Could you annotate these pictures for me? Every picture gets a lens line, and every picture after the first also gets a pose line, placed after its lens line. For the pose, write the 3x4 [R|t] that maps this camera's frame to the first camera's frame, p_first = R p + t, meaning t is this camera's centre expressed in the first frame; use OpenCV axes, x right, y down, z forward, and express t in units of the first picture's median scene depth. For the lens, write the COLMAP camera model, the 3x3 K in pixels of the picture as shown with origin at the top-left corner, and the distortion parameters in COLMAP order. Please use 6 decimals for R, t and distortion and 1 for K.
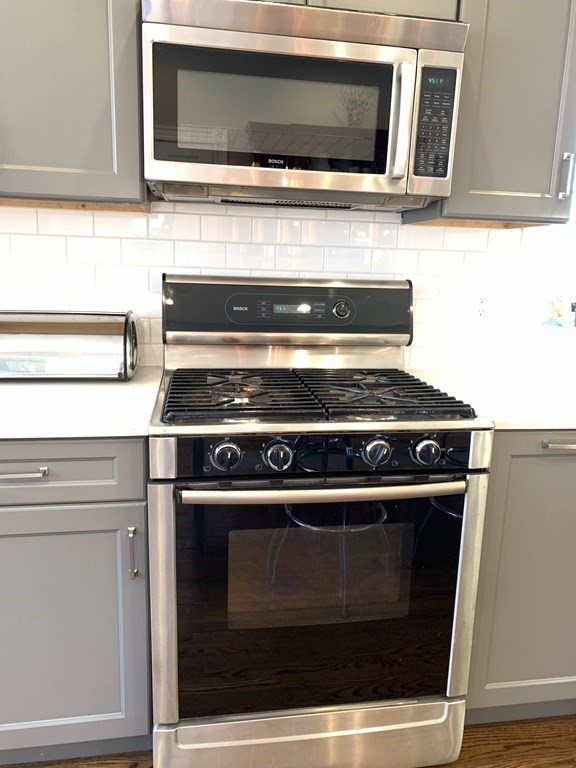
lens RADIAL K [[585.9, 0, 288.0], [0, 585.9, 384.0], [0, 0, 1]] dist [0.007009, 0.006048]
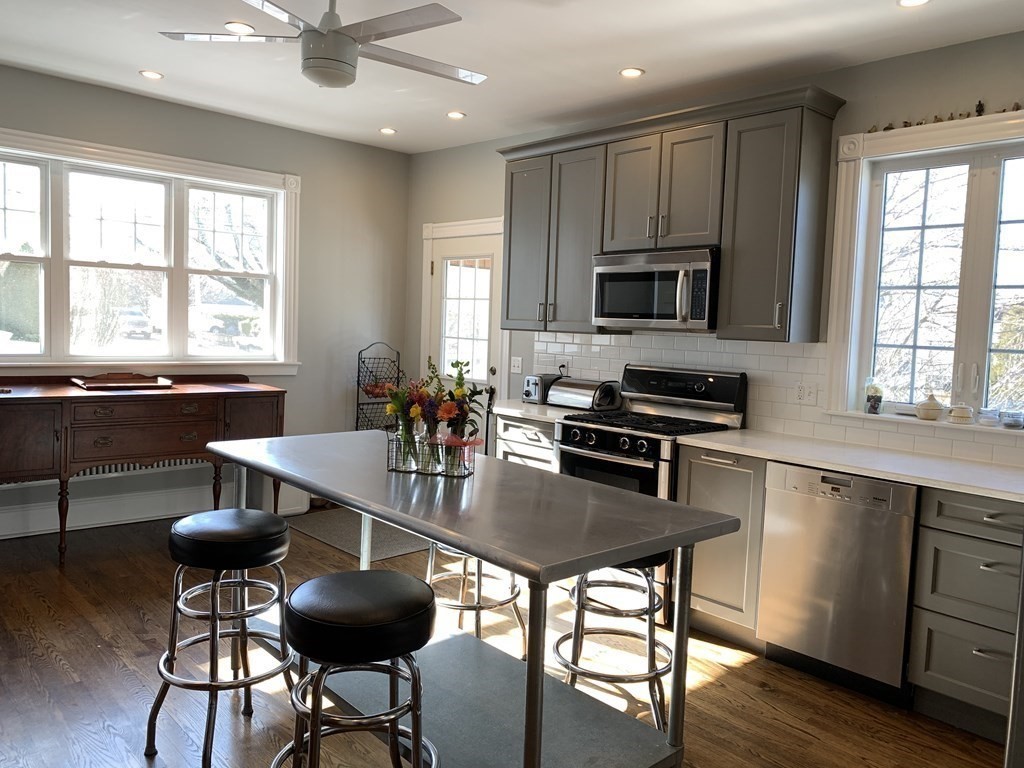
lens RADIAL K [[781.2, 0, 512.6], [0, 781.2, 371.1], [0, 0, 1]] dist [0.007009, 0.006048]
pose [[0.545487, 0.038849, -0.837218, 2.354721], [-0.187823, 0.979185, -0.076939, 0.153494], [0.816802, 0.199218, 0.541430, -1.010289]]
